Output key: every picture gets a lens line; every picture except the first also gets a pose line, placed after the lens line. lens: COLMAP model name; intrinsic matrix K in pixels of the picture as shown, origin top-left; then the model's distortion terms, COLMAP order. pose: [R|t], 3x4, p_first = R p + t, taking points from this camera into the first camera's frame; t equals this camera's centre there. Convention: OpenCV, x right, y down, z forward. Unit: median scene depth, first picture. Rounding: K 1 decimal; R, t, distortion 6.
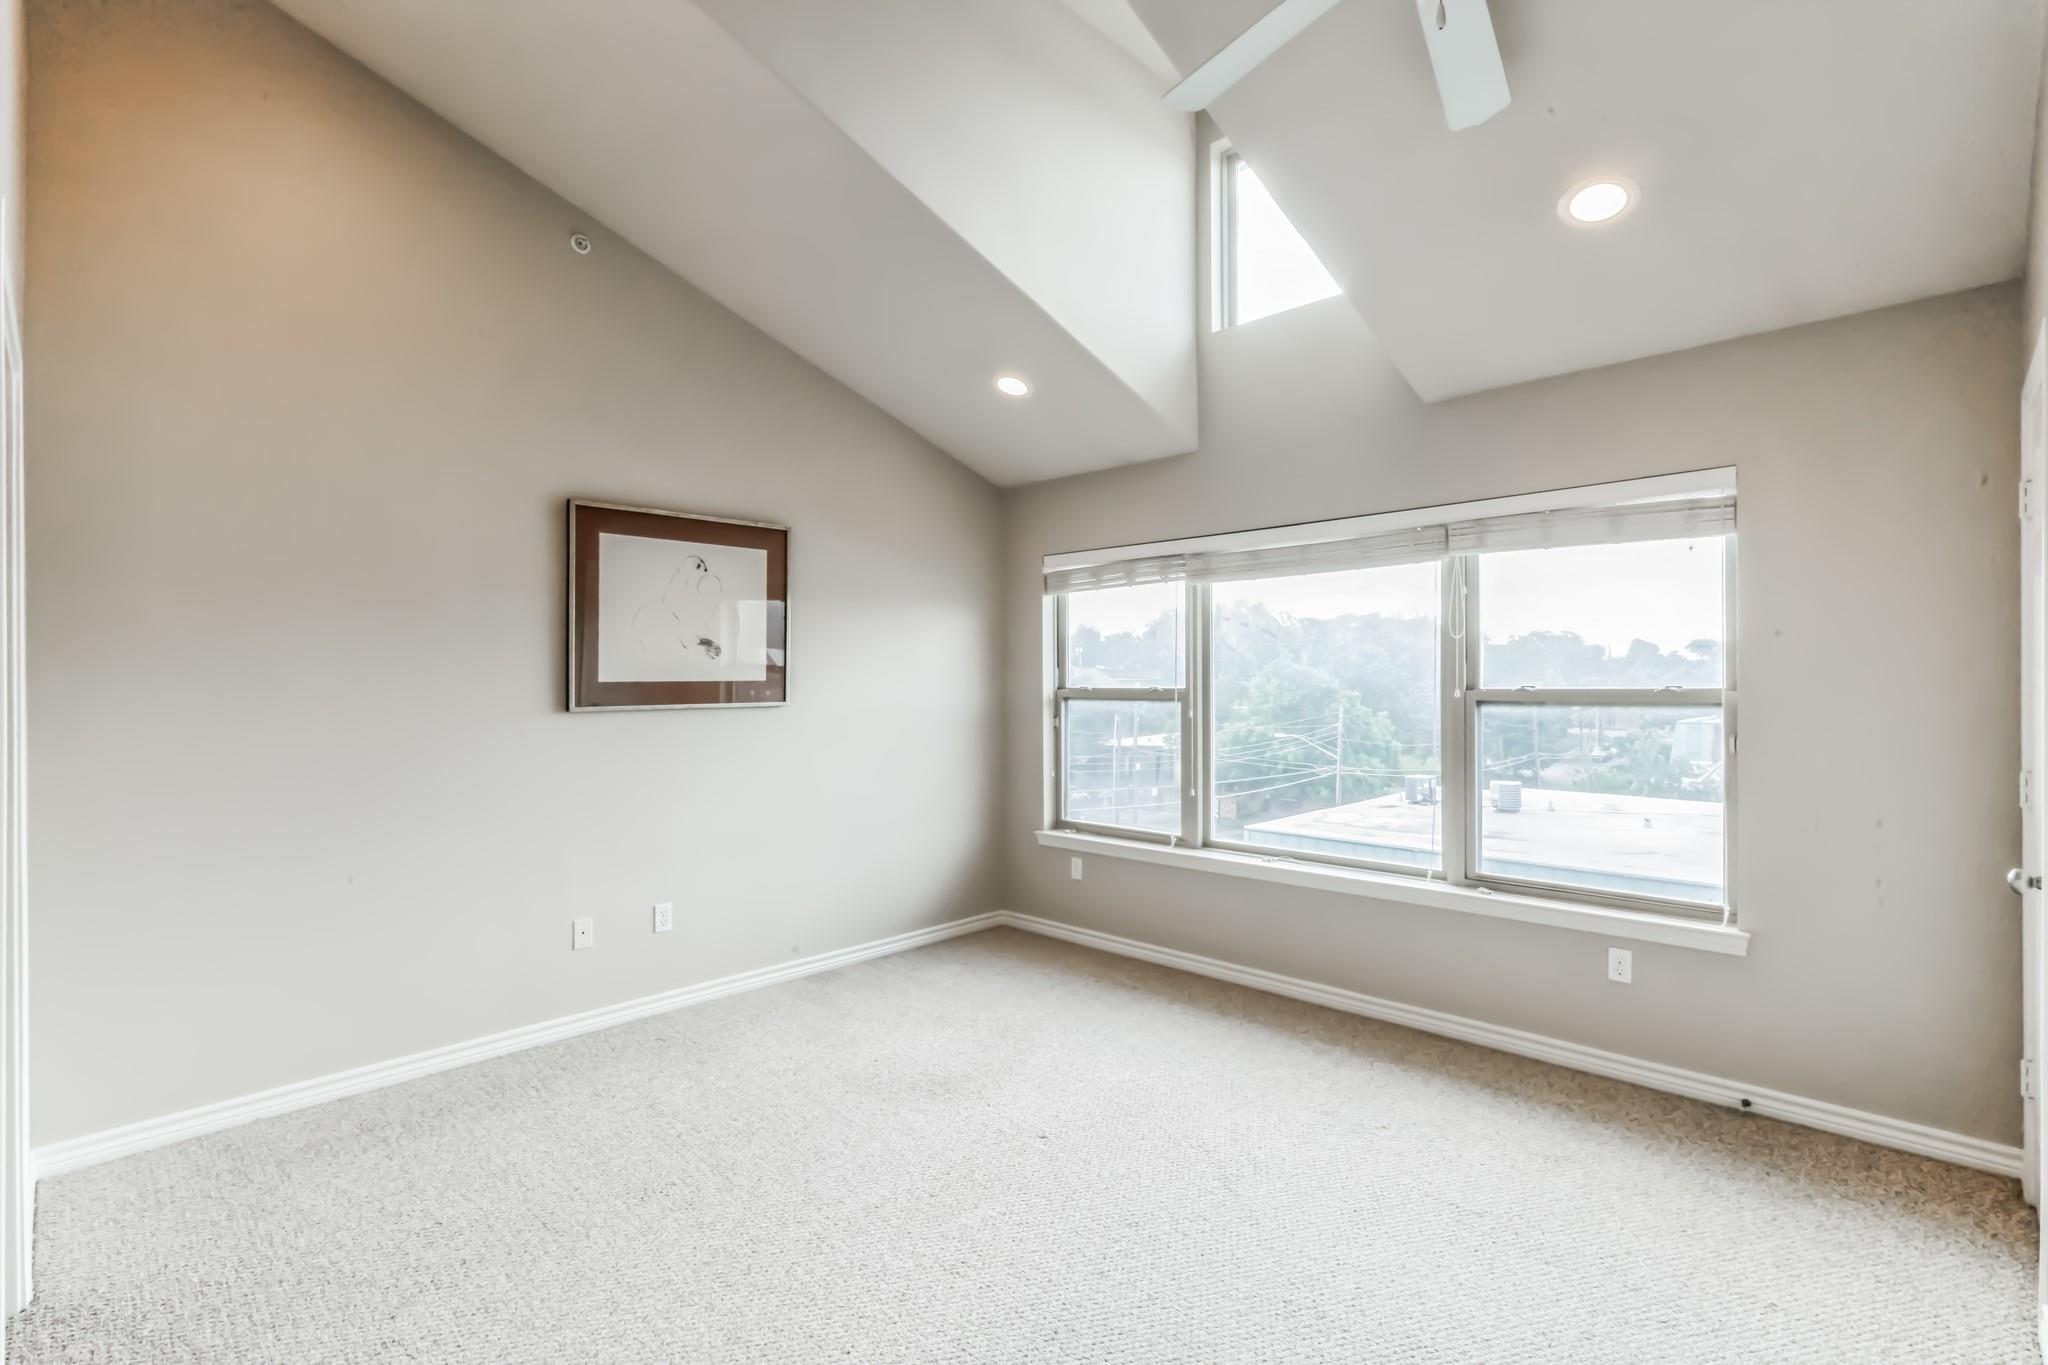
lens RADIAL K [[950.5, 0, 1024.0], [0, 950.5, 682.5], [0, 0, 1]] dist [0.001840, 0.000985]
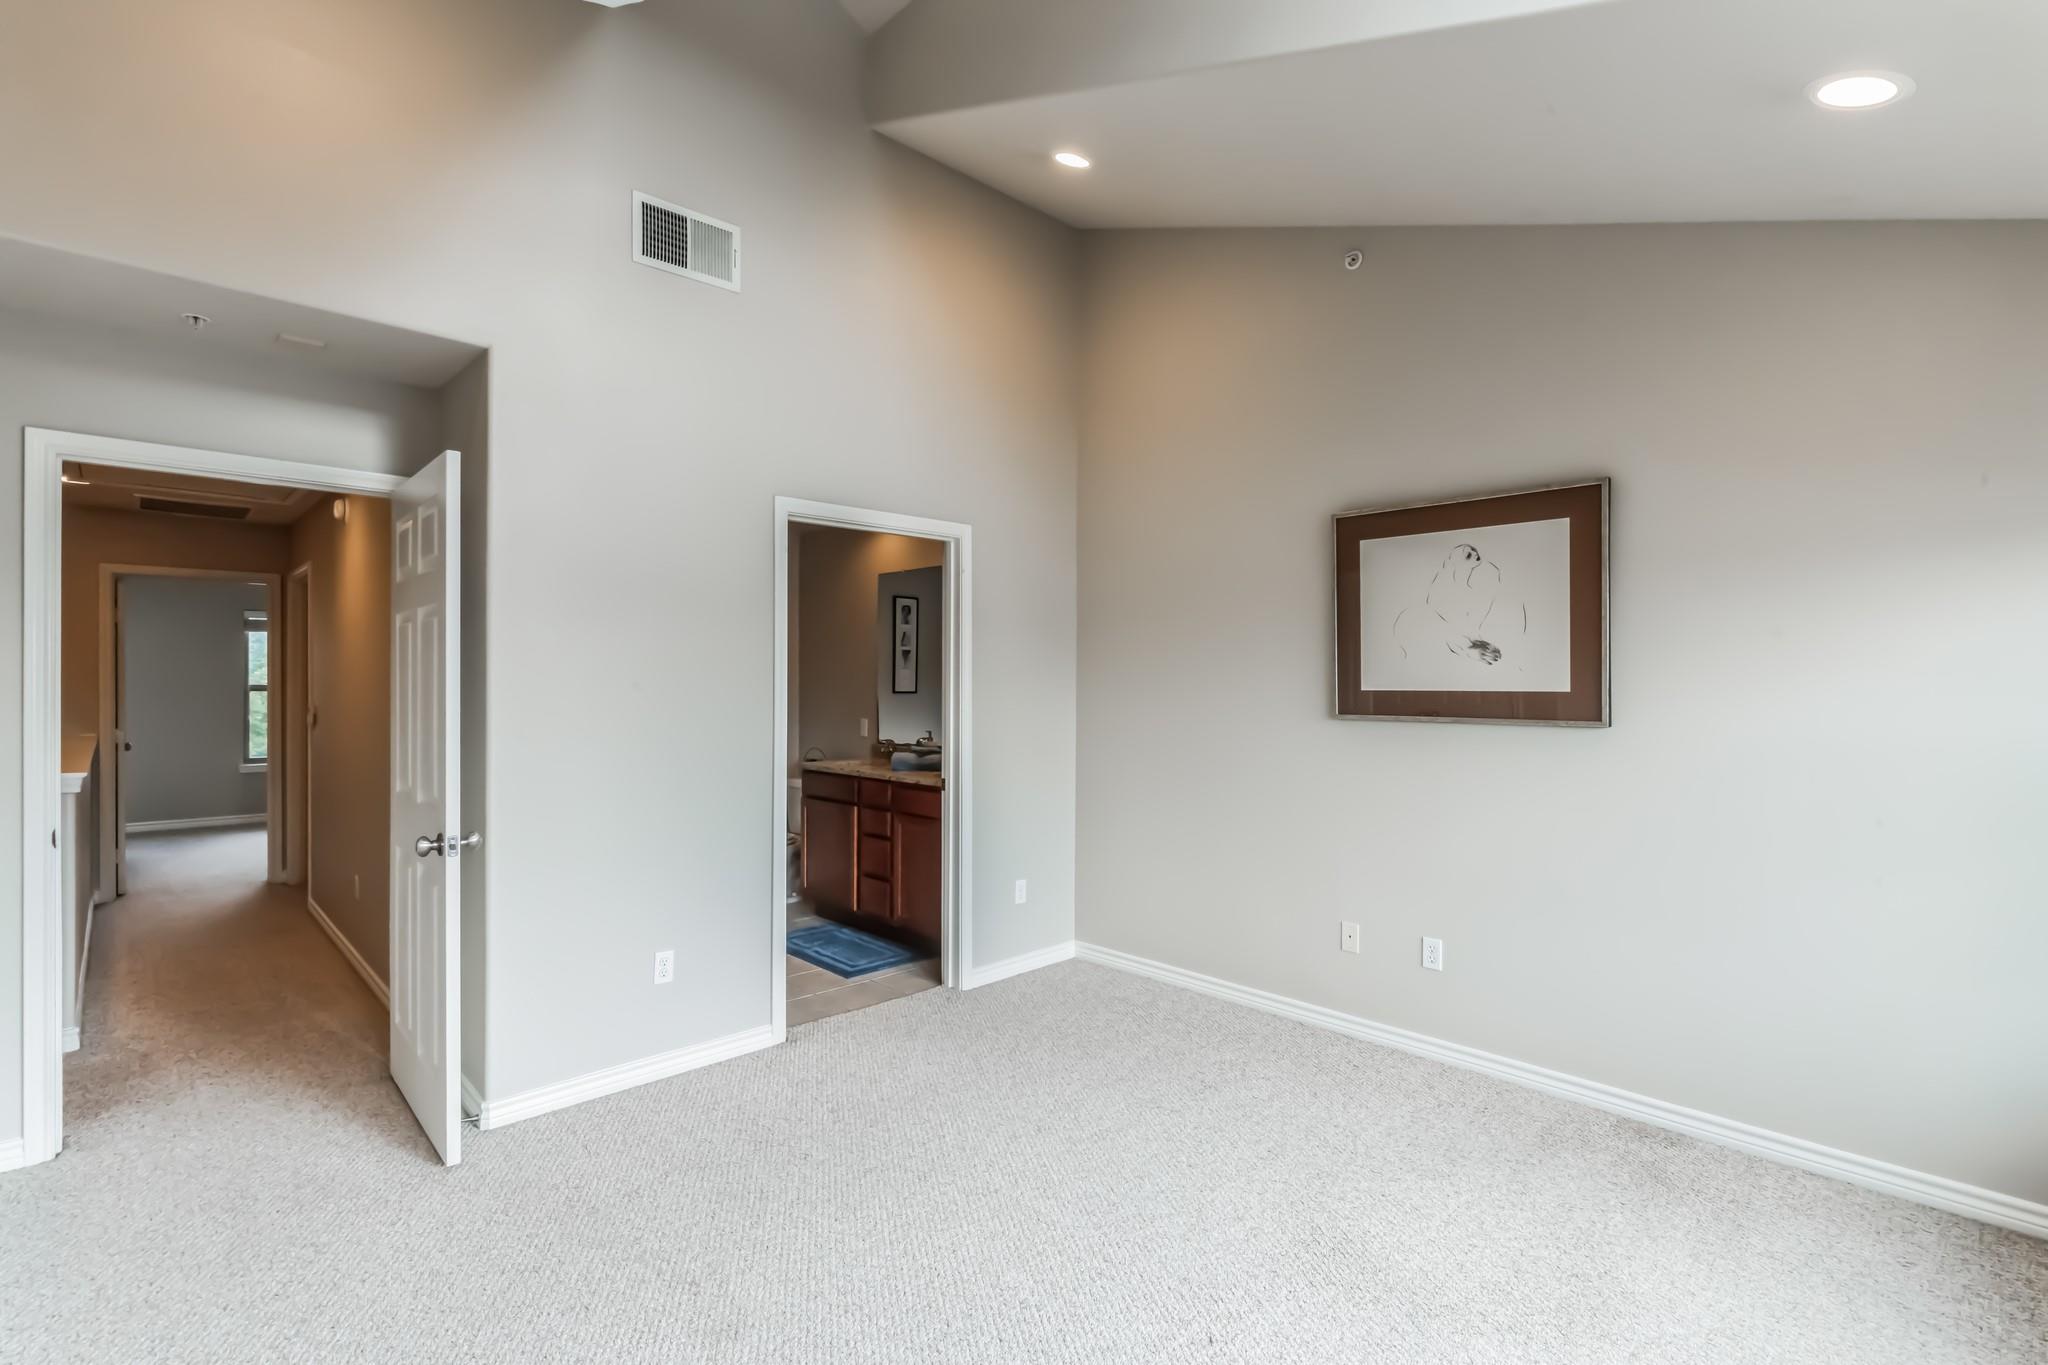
lens RADIAL K [[931.4, 0, 1021.3], [0, 931.4, 690.7], [0, 0, 1]] dist [0.000990, -0.000121]
pose [[-0.022745, 0.006805, -0.999718, 0.509843], [-0.018695, 0.999799, 0.007231, -0.000280], [0.999566, 0.018854, -0.022613, 0.629525]]
